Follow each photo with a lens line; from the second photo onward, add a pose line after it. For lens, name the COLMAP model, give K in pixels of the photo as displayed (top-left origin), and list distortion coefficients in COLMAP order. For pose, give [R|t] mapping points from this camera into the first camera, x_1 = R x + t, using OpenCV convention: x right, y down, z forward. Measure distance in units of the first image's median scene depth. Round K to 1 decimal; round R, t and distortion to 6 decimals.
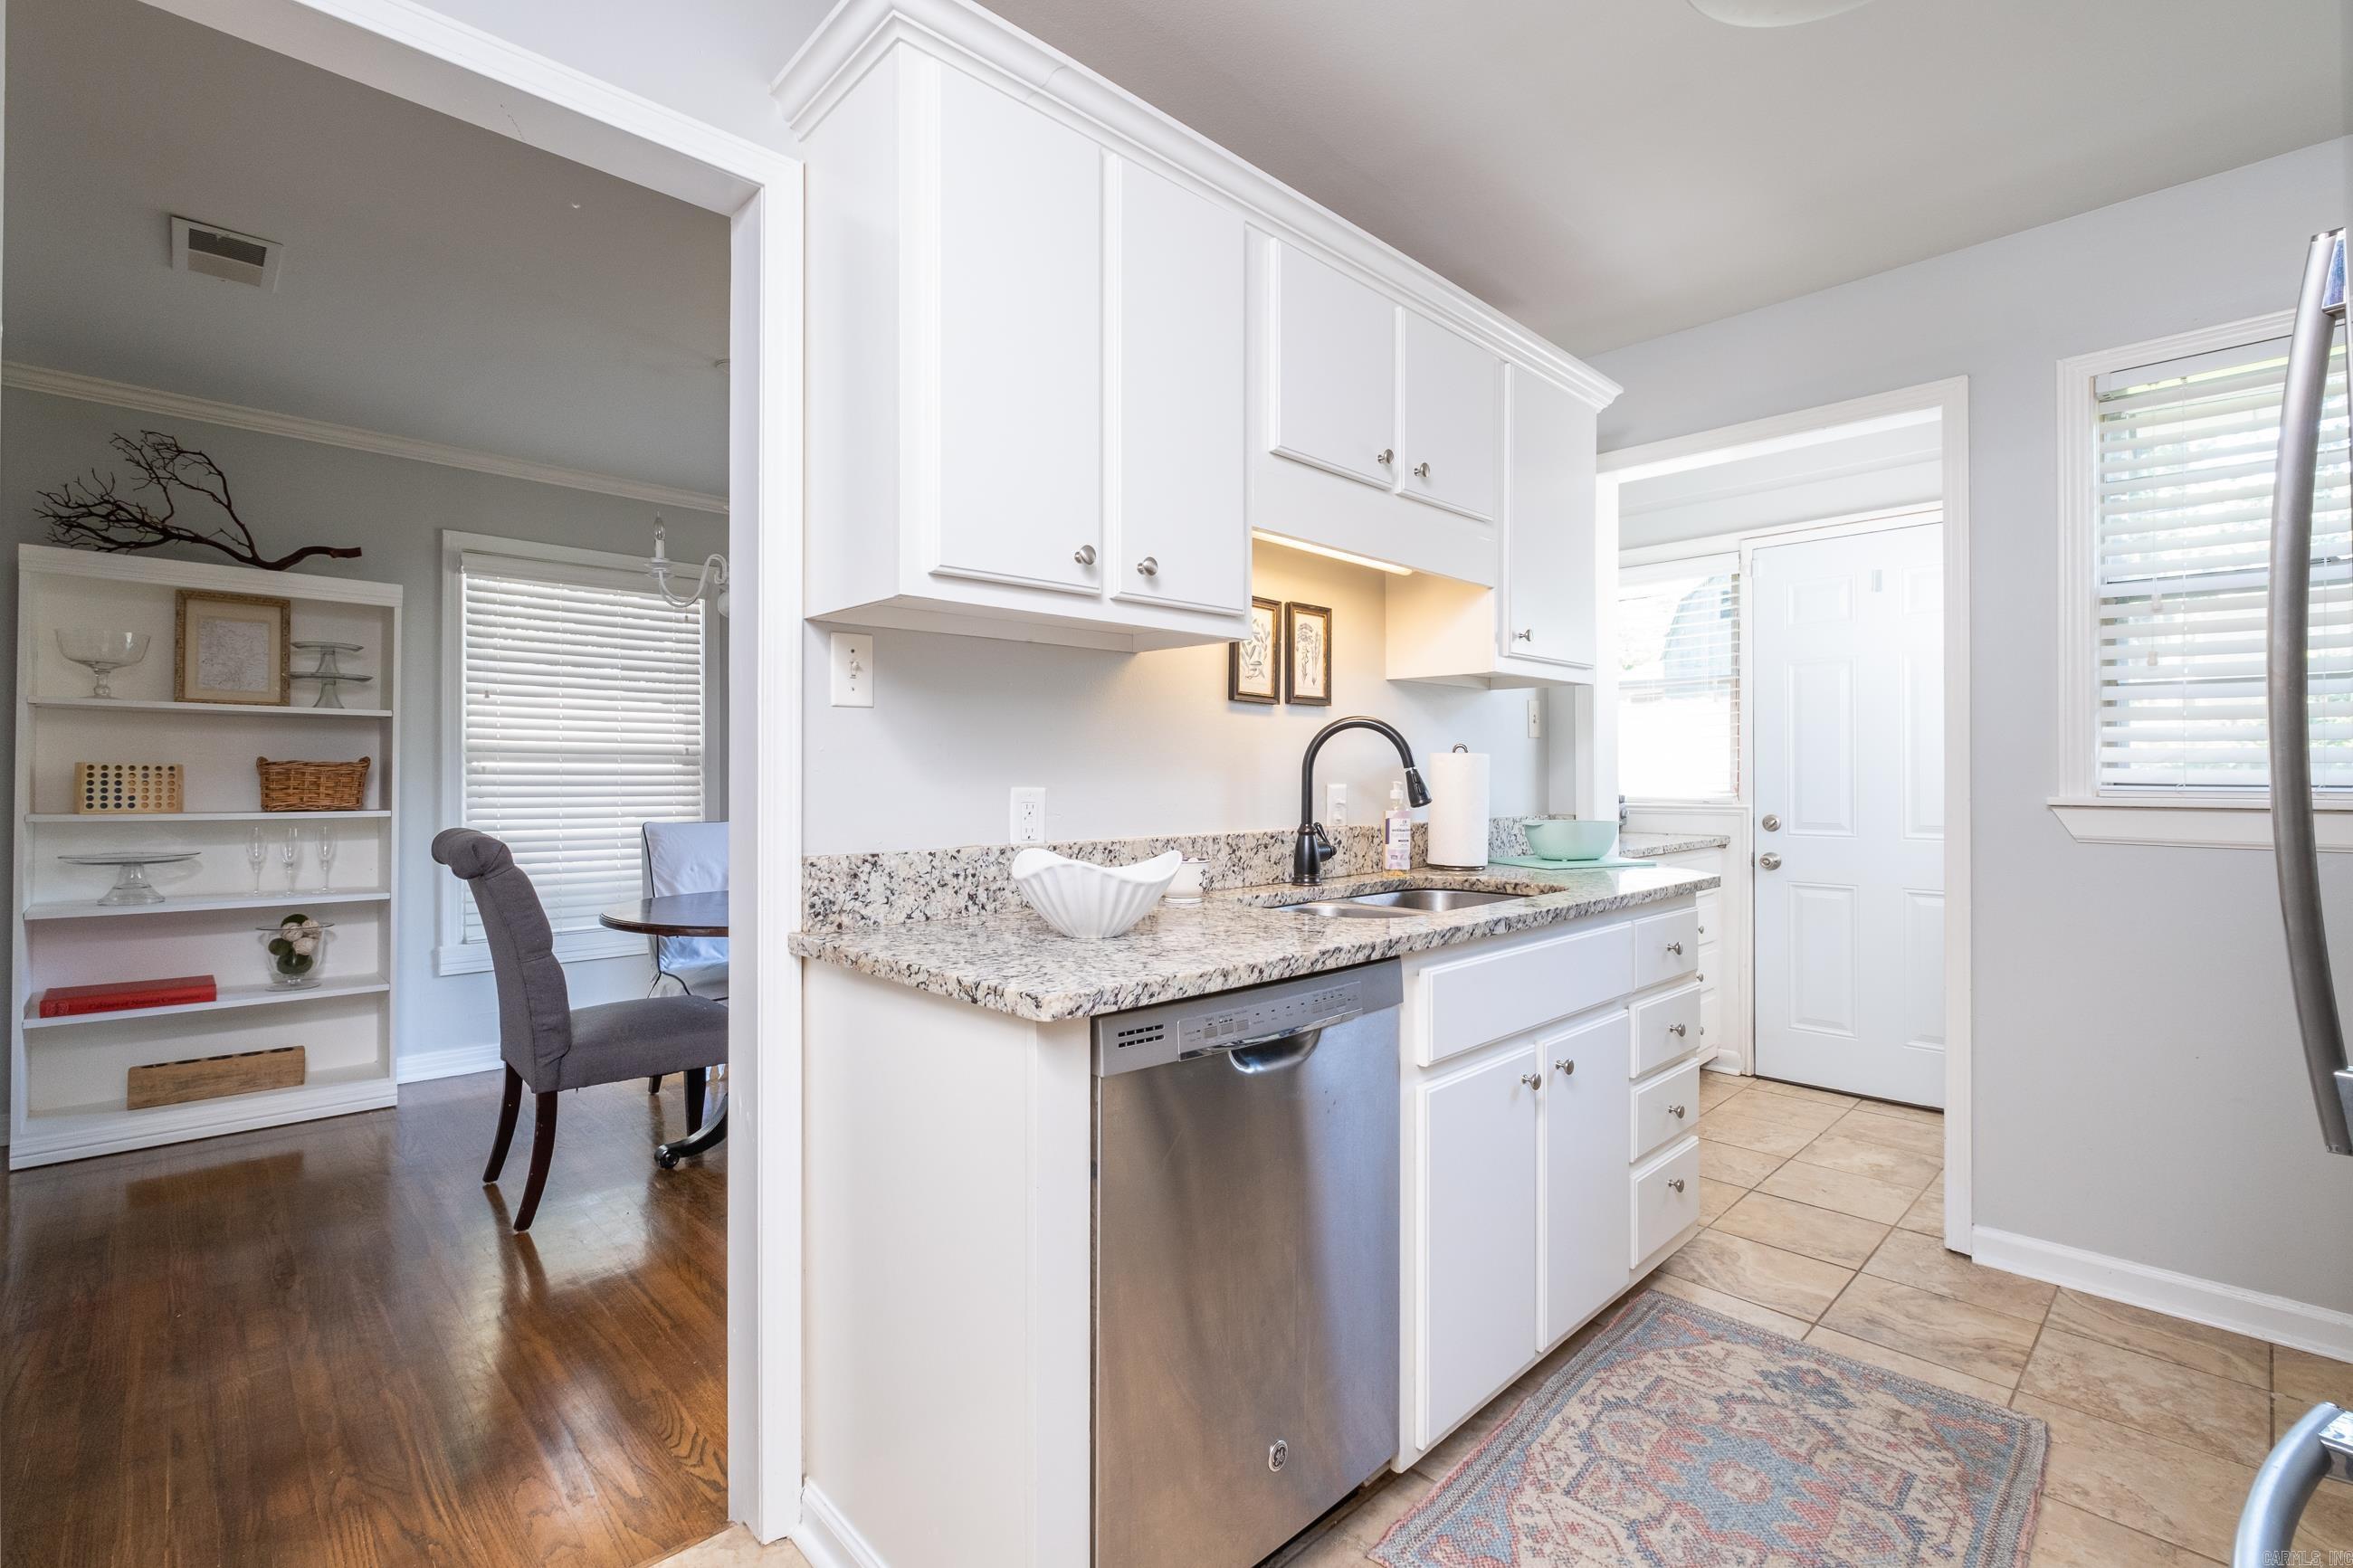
lens RADIAL K [[1037.3, 0, 1172.5], [0, 1037.3, 770.9], [0, 0, 1]] dist [-0.003931, -0.000466]
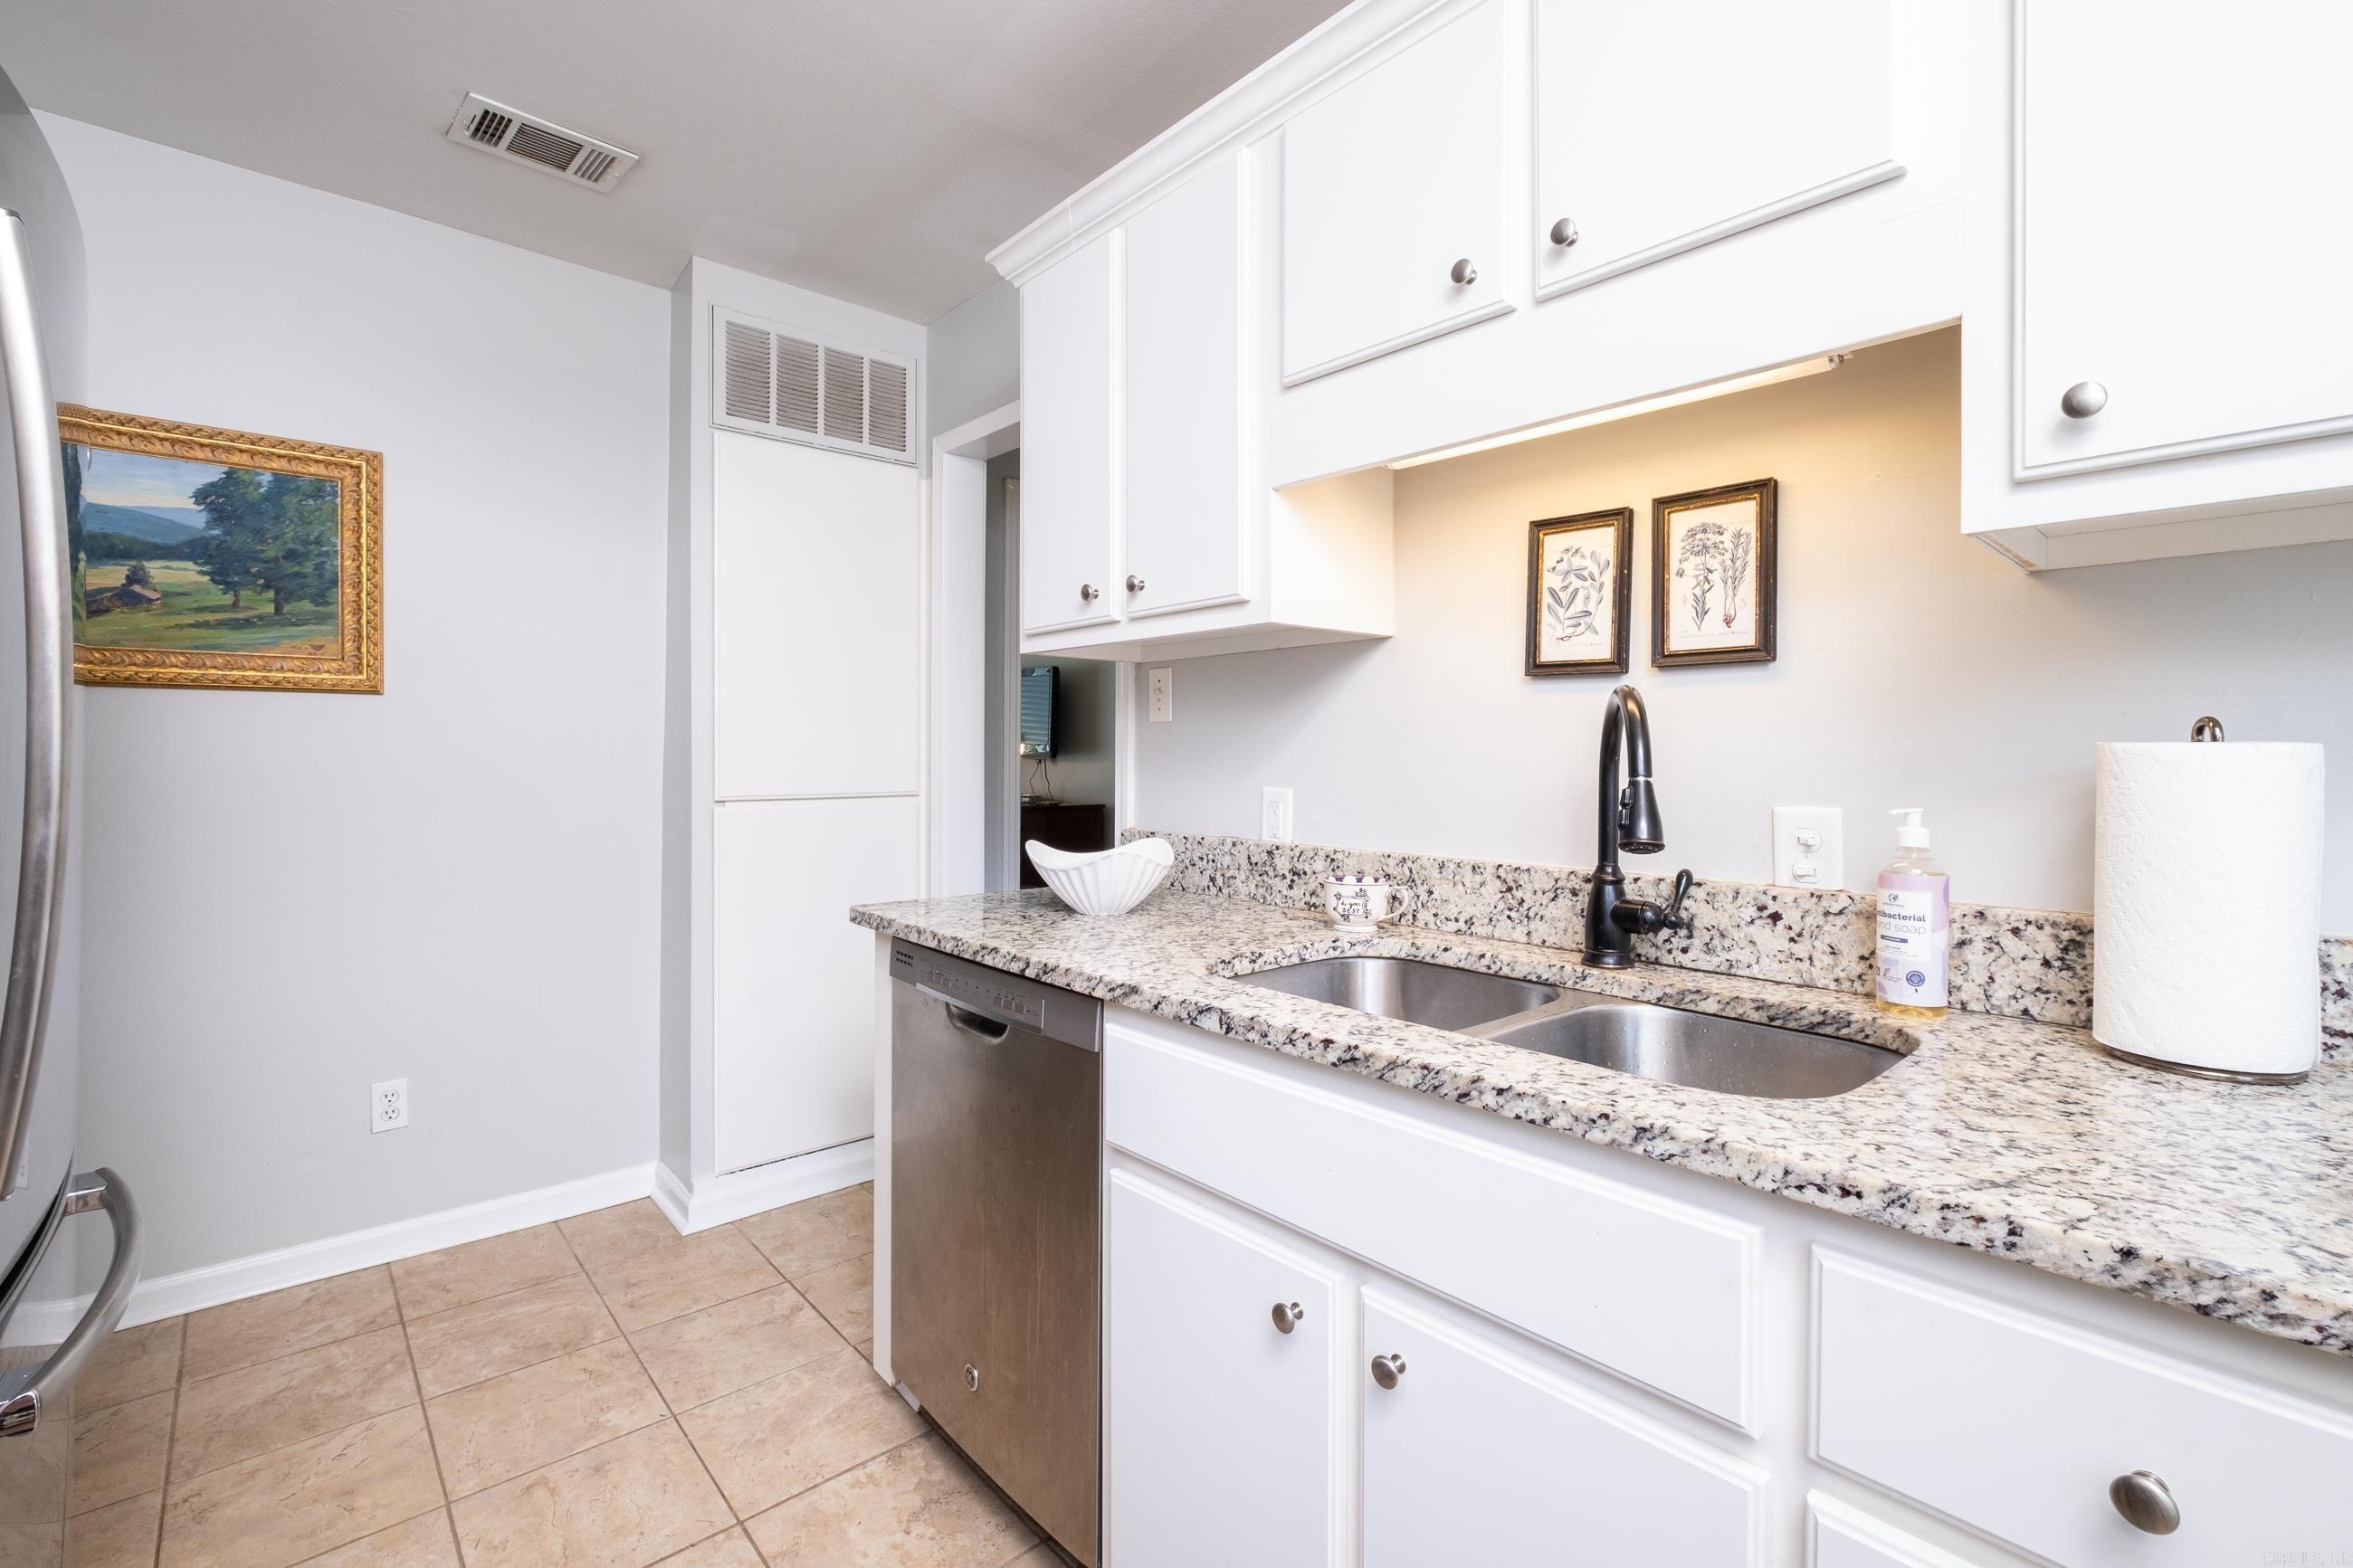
lens RADIAL K [[1031.2, 0, 1179.2], [0, 1031.2, 754.3], [0, 0, 1]] dist [-0.001687, -0.000100]
pose [[-0.029481, -0.001003, -0.999565, 0.874277], [-0.000498, 0.999999, -0.000988, -0.016402], [0.999565, 0.000469, -0.029481, 0.897259]]
